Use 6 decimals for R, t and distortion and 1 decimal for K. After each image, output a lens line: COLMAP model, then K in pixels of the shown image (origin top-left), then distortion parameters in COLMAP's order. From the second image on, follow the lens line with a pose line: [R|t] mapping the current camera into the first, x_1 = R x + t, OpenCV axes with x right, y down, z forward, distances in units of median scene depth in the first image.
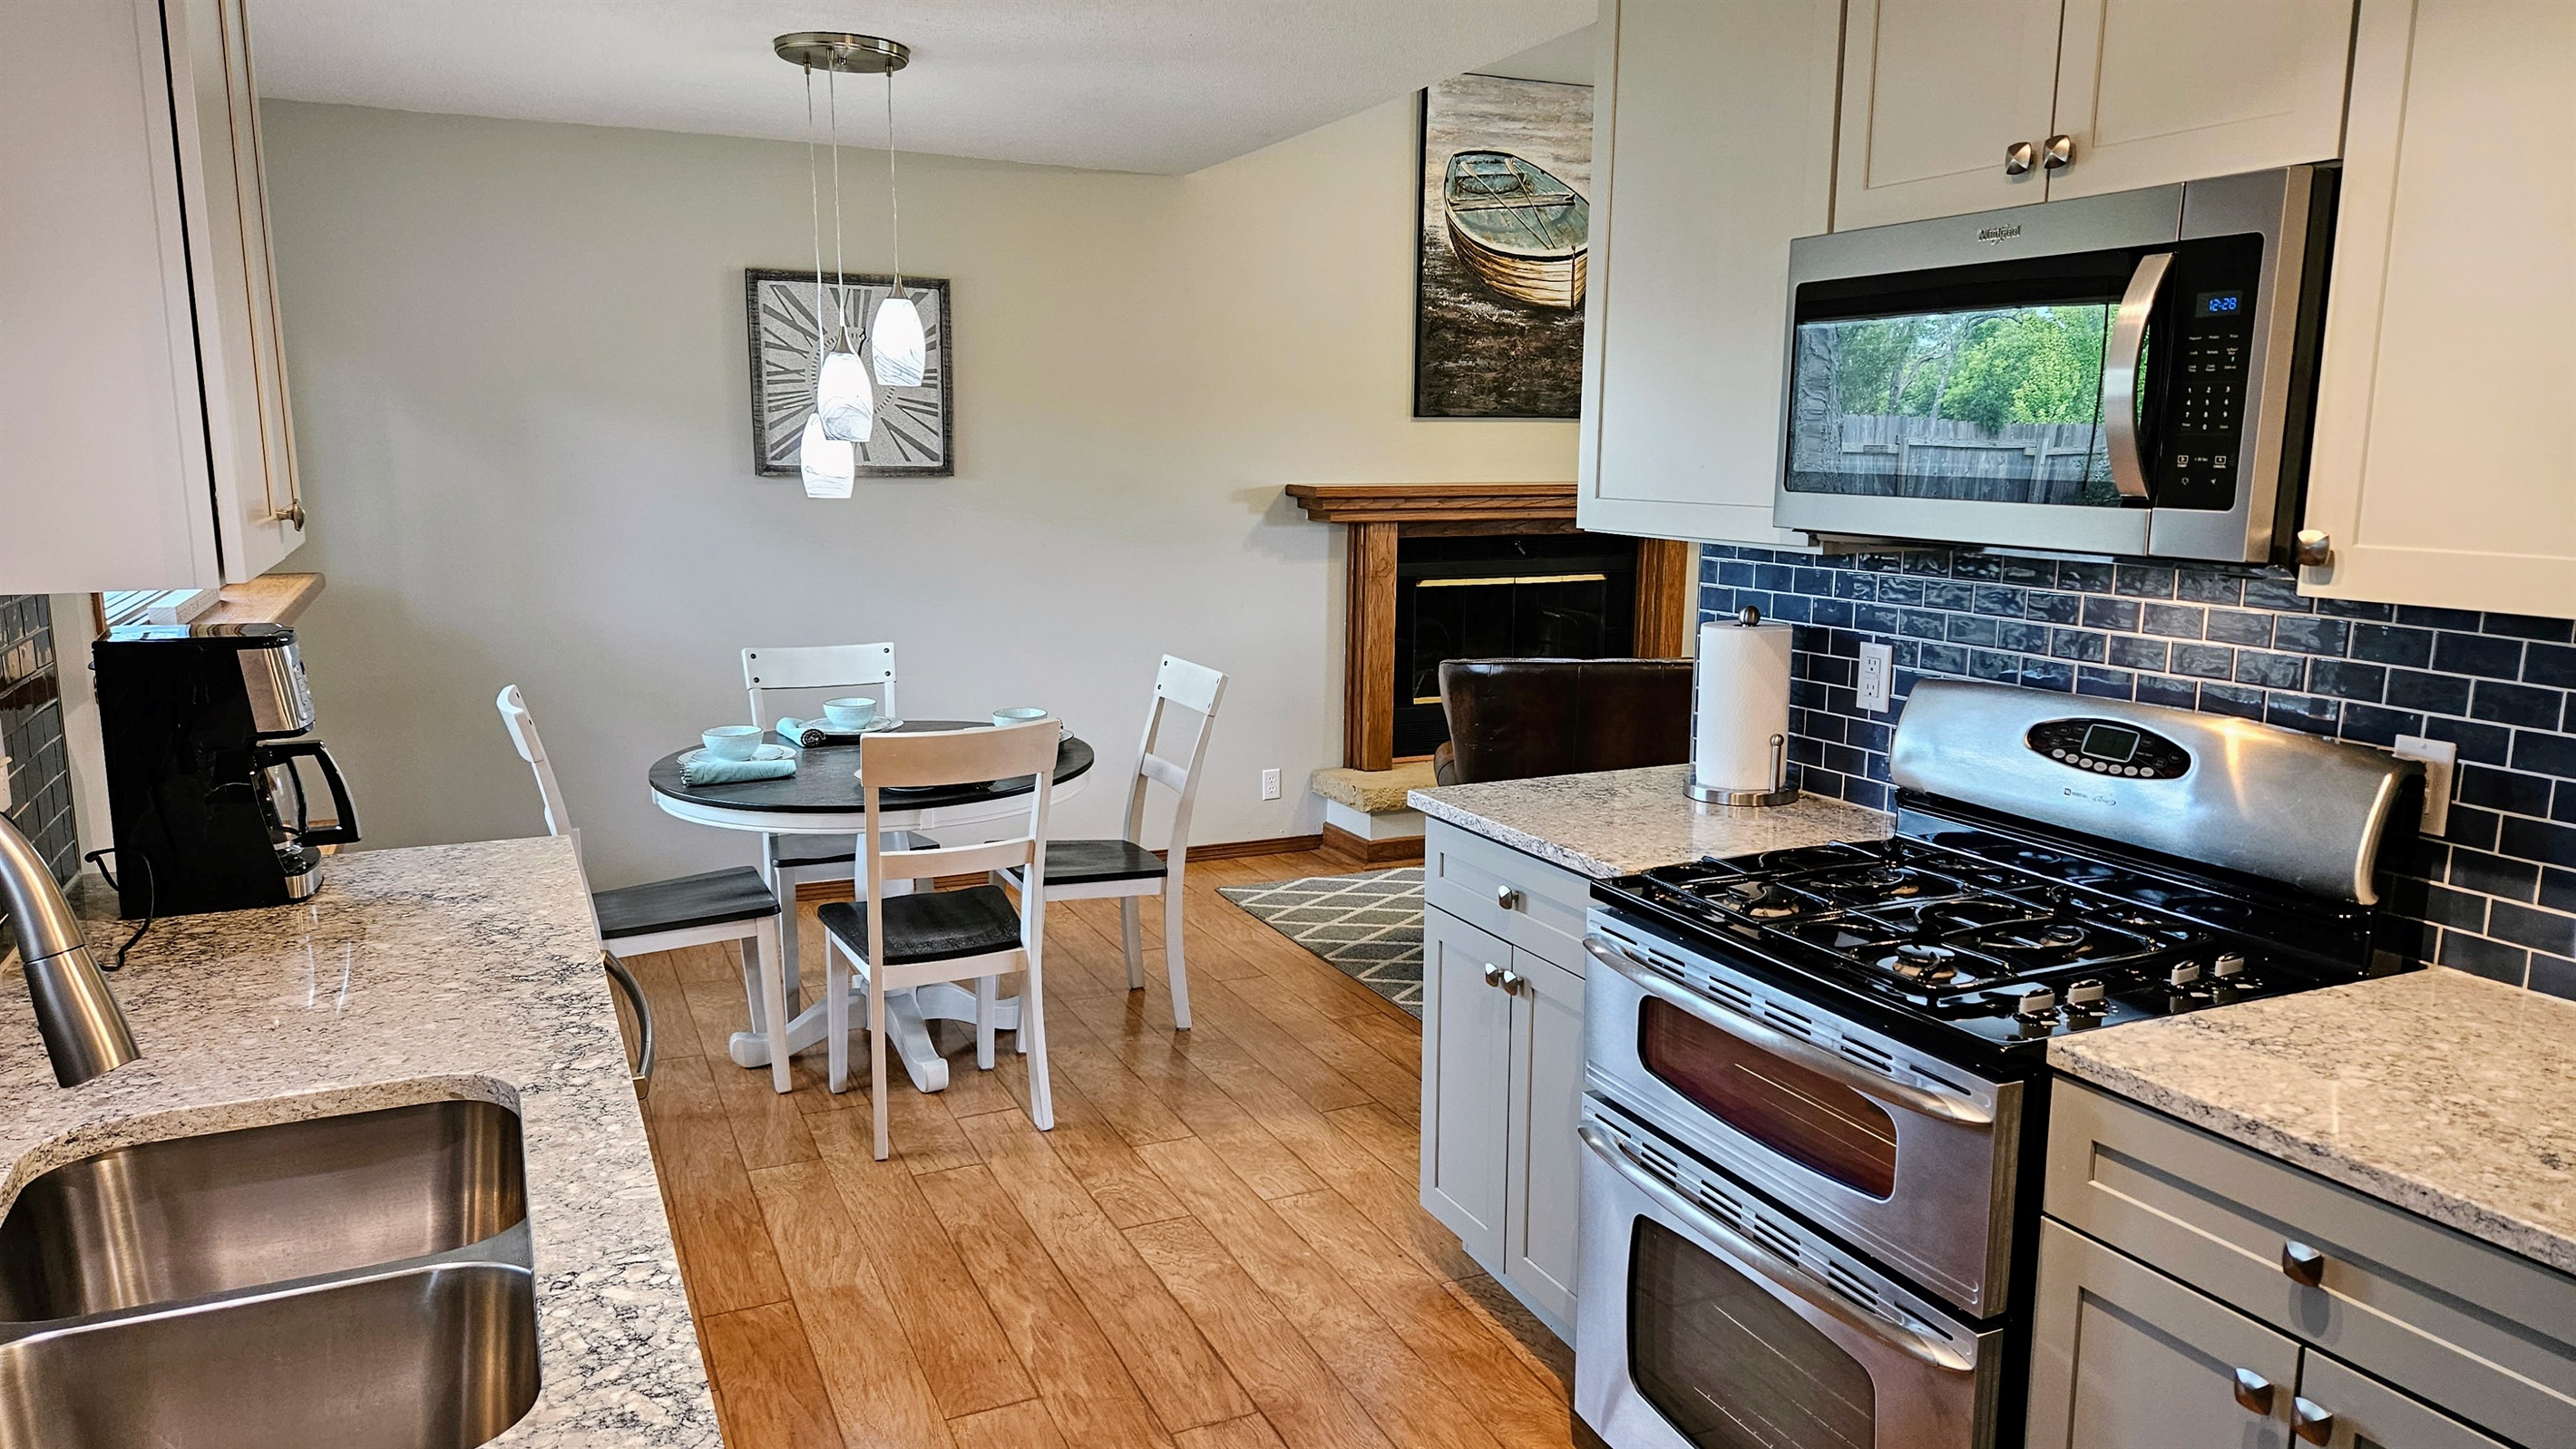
lens RADIAL K [[1718.3, 0, 1280.1], [0, 1718.3, 734.4], [0, 0, 1]] dist [-0.004222, -0.003605]
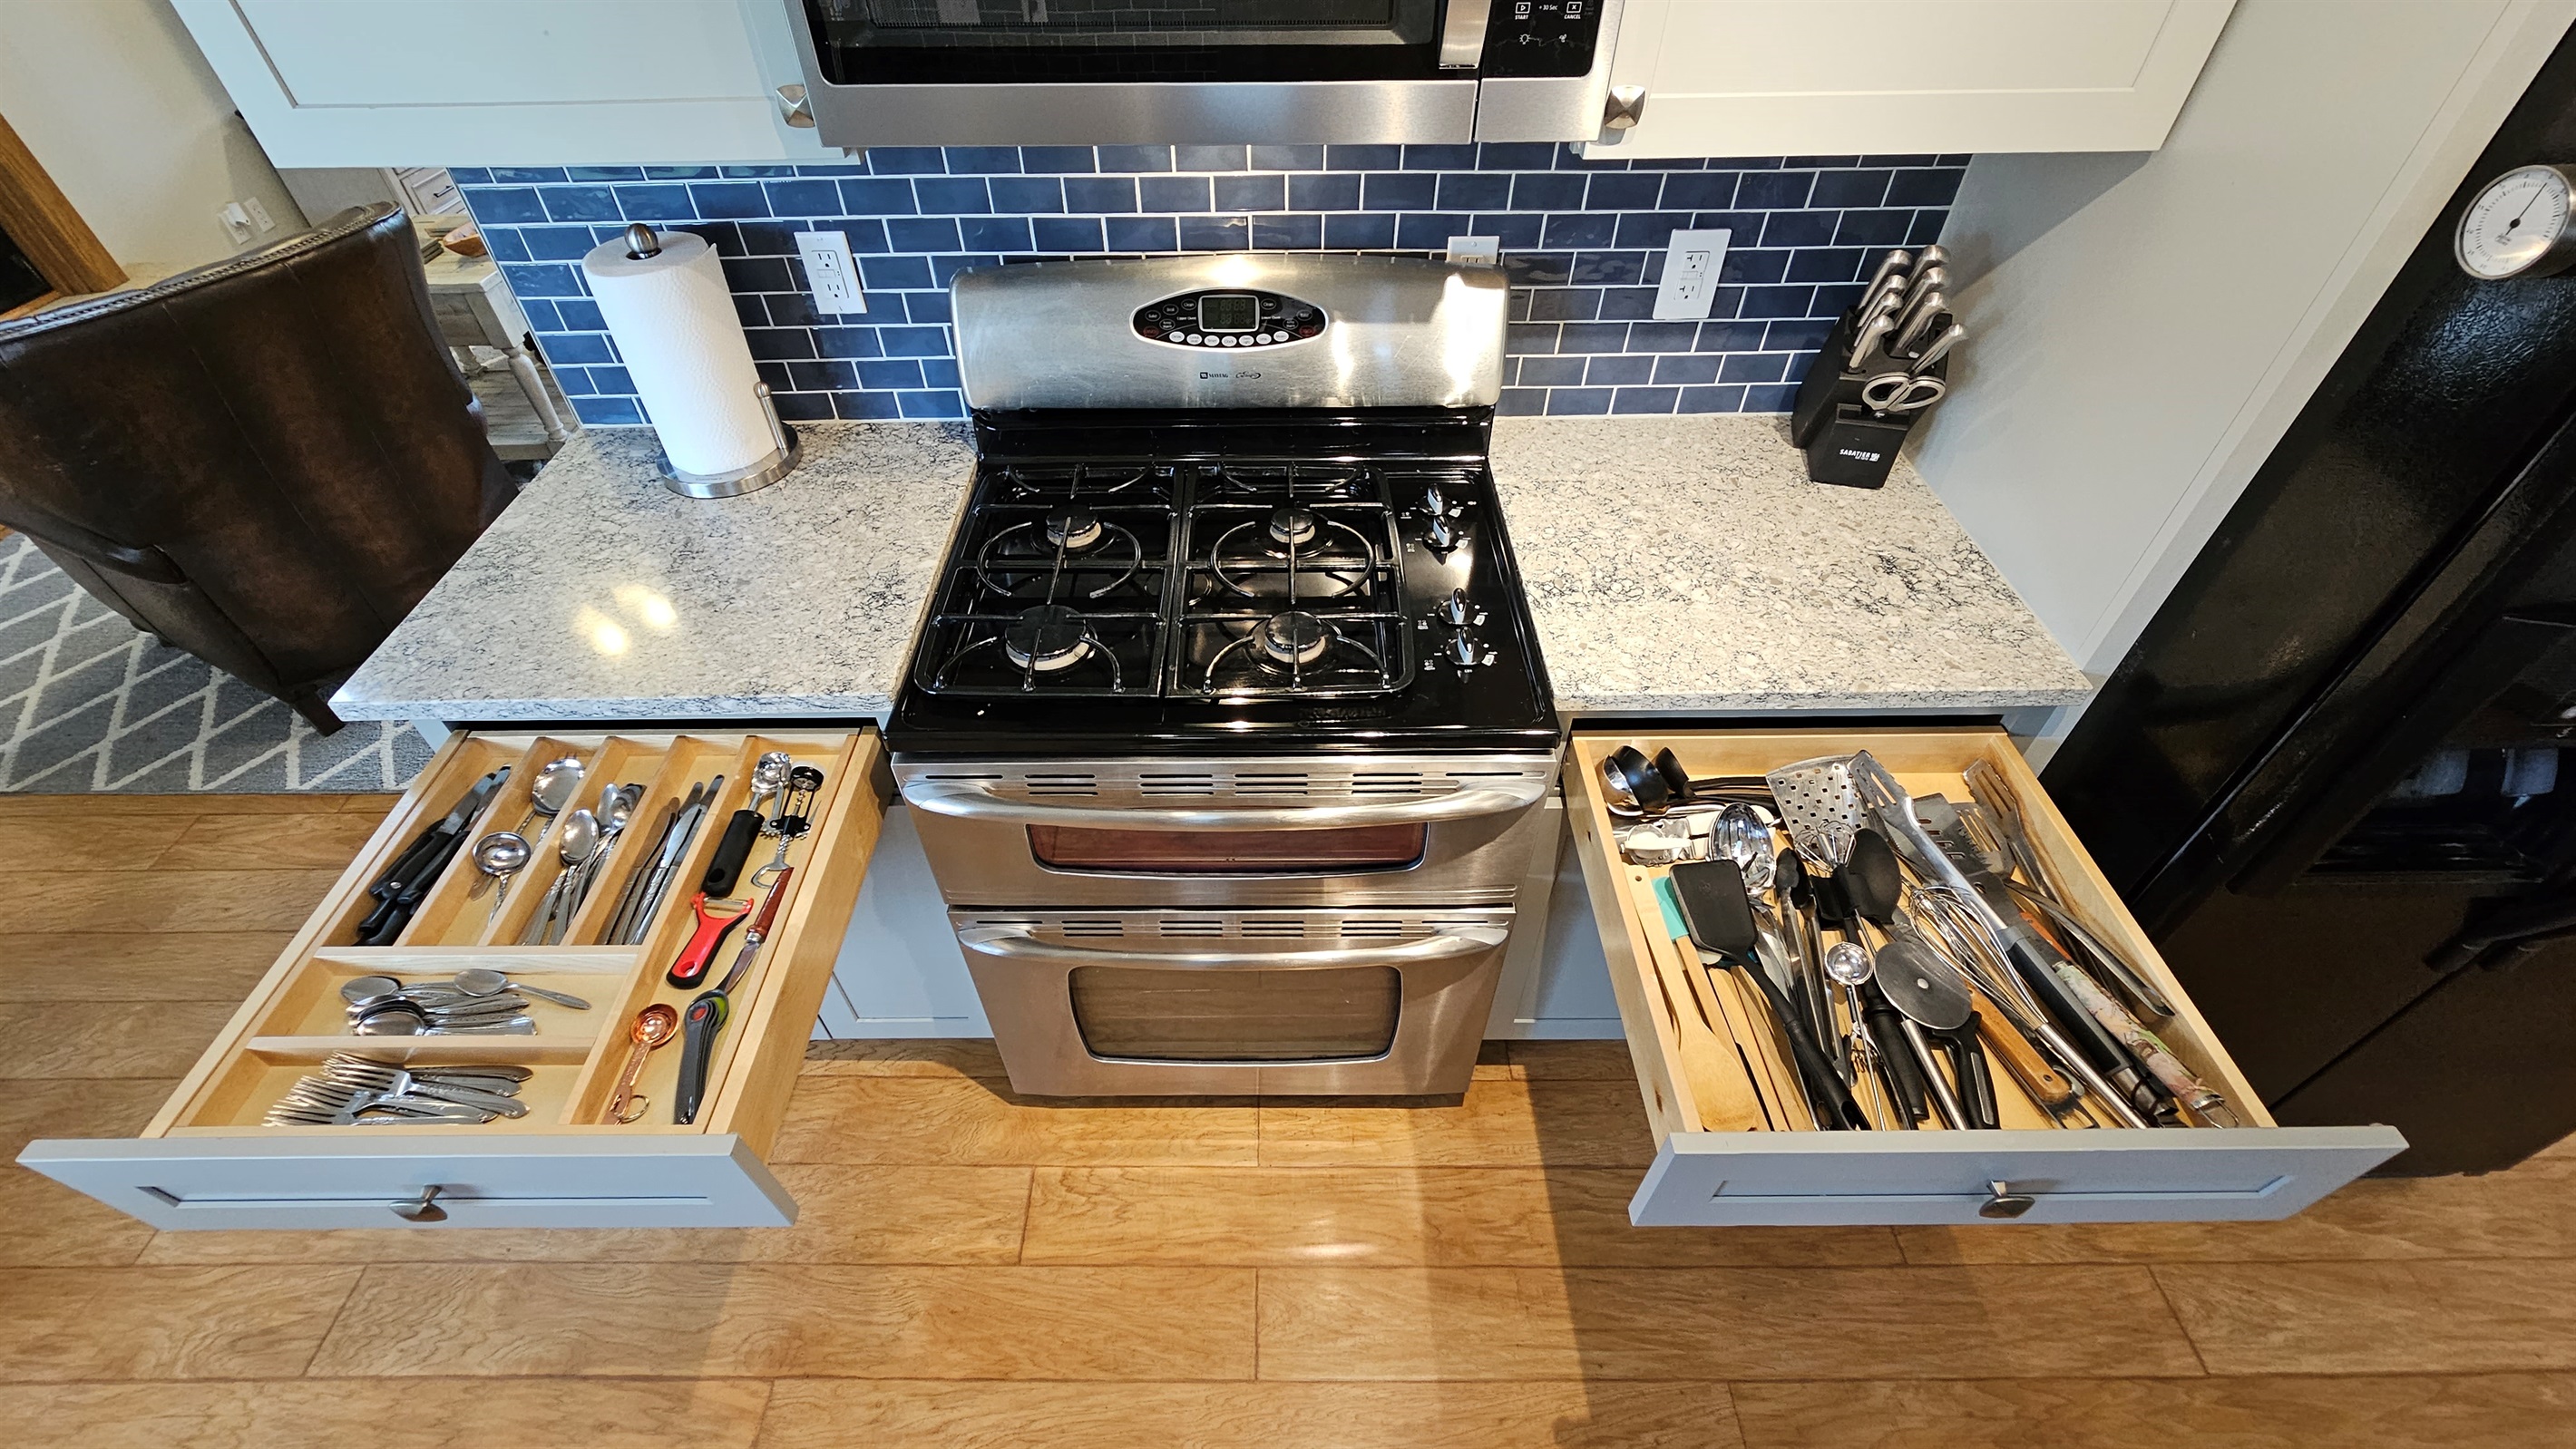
lens RADIAL K [[1046.4, 0, 1283.1], [0, 1046.4, 730.4], [0, 0, 1]] dist [0.002049, -0.000411]
pose [[0.415736, -0.638499, 0.647675, -0.043788], [0.163651, 0.753028, 0.637313, -0.184058], [-0.894641, -0.158961, 0.417551, 0.653930]]
